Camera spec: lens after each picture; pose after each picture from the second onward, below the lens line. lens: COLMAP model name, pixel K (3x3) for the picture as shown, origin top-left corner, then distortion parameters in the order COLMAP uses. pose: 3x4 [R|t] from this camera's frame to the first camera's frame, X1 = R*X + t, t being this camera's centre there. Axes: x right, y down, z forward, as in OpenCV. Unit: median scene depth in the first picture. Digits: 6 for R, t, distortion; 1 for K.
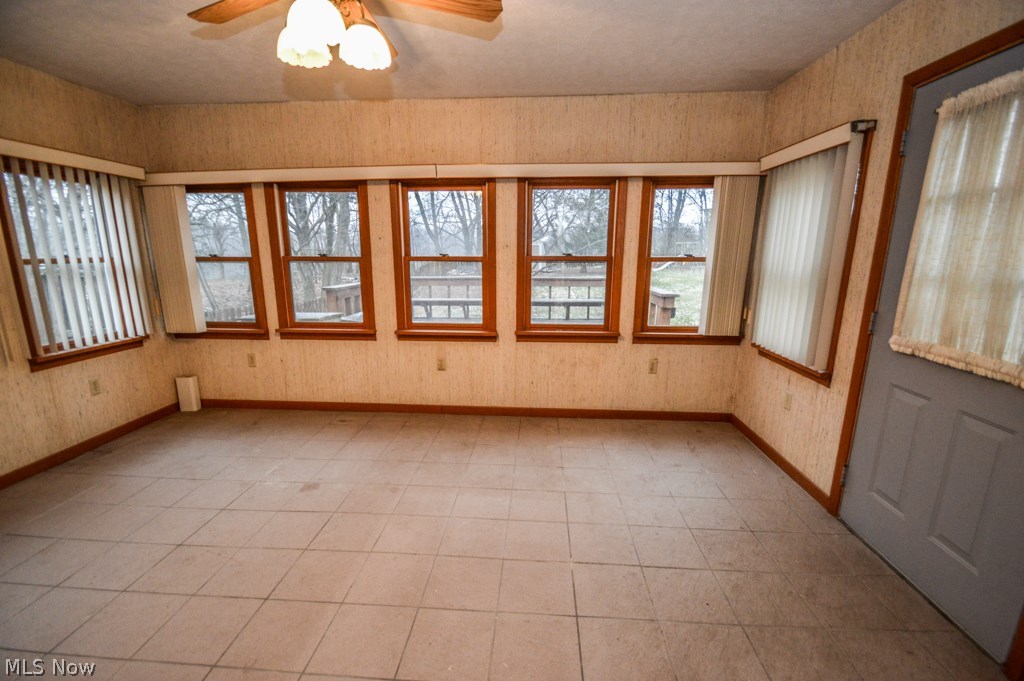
lens RADIAL K [[456.3, 0, 513.6], [0, 456.3, 357.4], [0, 0, 1]] dist [0.010964, -0.014838]
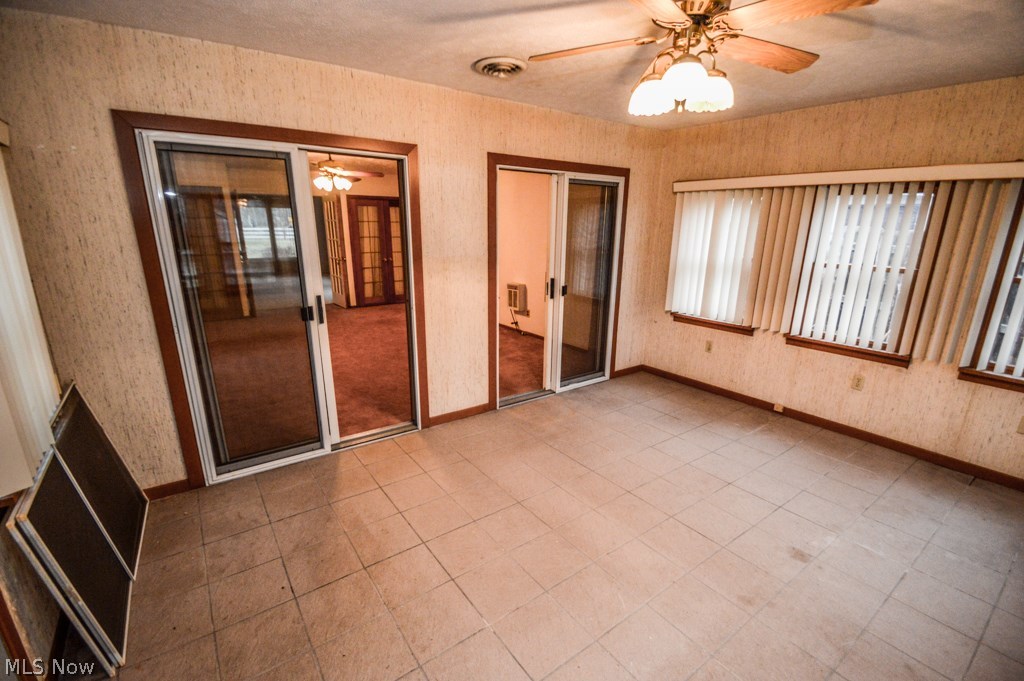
lens RADIAL K [[456.3, 0, 513.6], [0, 456.3, 357.4], [0, 0, 1]] dist [0.010964, -0.014838]
pose [[-0.778452, 0.162022, -0.606433, 0.308855], [-0.156468, 0.885530, 0.437440, -0.239425], [0.607890, 0.435413, -0.663992, 0.784128]]
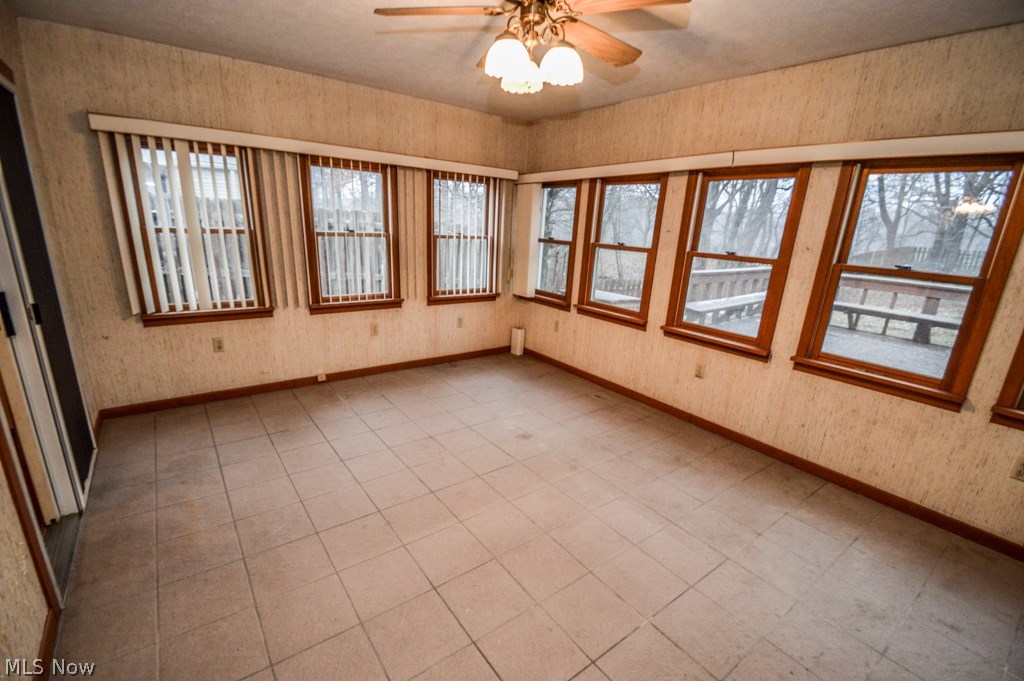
lens RADIAL K [[456.3, 0, 513.6], [0, 456.3, 357.4], [0, 0, 1]] dist [0.010964, -0.014838]
pose [[0.644660, 0.248175, -0.723065, 0.265060], [-0.215544, 0.966472, 0.139547, -0.060831], [0.733454, 0.065892, 0.676538, 0.101957]]
